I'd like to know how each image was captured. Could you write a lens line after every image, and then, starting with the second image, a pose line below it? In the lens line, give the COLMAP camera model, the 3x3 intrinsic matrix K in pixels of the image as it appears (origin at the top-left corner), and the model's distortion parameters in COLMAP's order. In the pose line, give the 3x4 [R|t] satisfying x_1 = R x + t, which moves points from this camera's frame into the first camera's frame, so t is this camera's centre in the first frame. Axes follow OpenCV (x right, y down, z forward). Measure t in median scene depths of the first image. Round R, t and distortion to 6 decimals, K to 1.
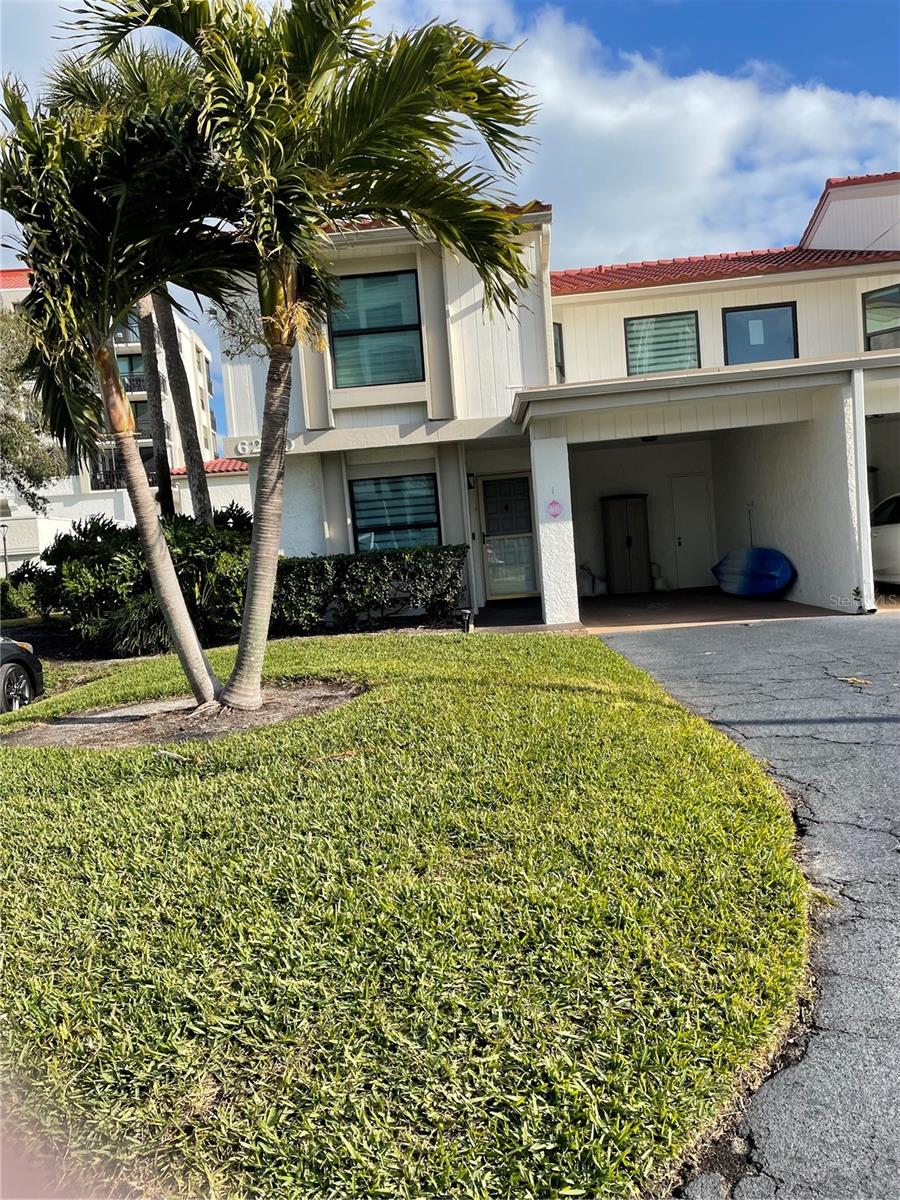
lens RADIAL K [[899.3, 0, 445.9], [0, 899.3, 600.2], [0, 0, 1]] dist [0.096515, -0.122613]
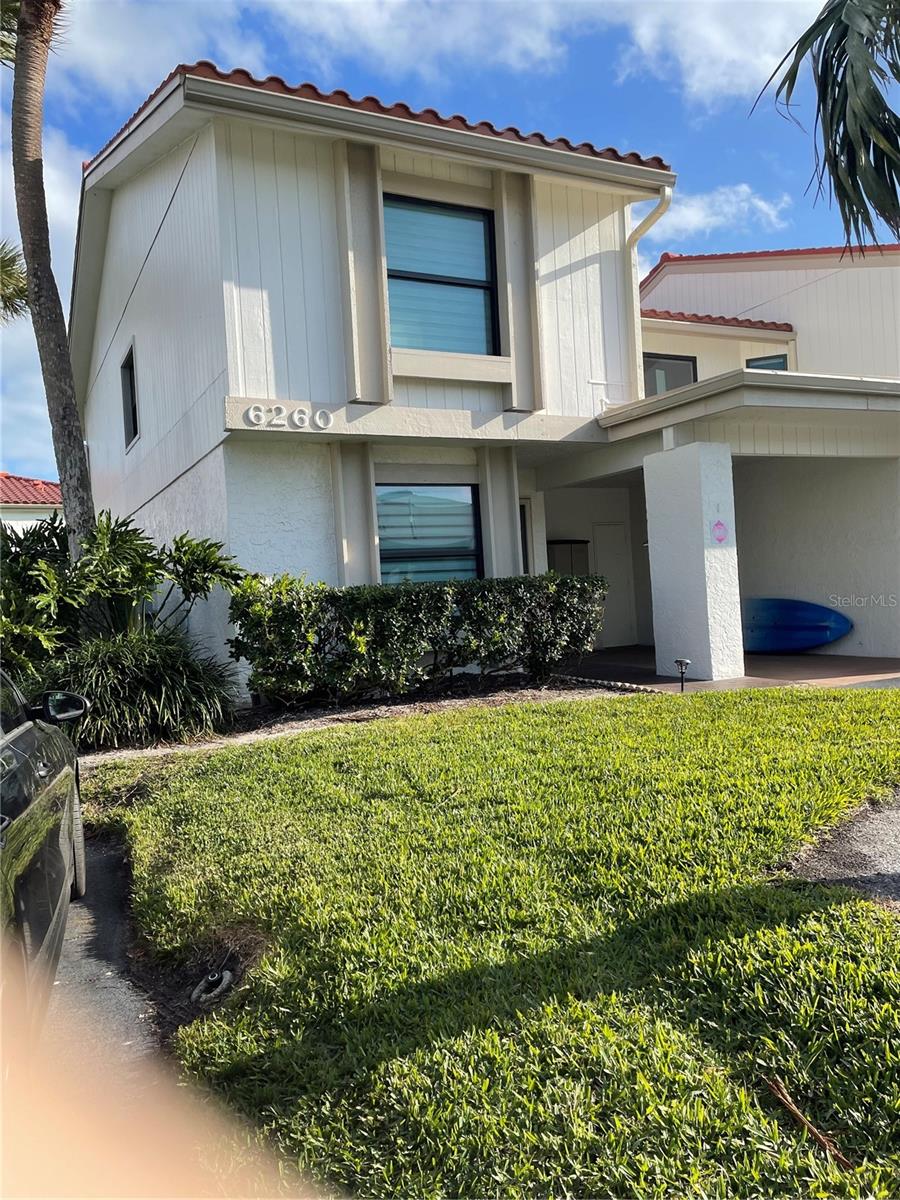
lens RADIAL K [[899.3, 0, 451.5], [0, 899.3, 601.4], [0, 0, 1]] dist [0.096515, -0.122613]
pose [[0.877527, 0.028066, 0.478705, -0.410551], [0.015045, 0.996183, -0.085984, 0.020971], [-0.479291, 0.082655, 0.873755, 0.386401]]
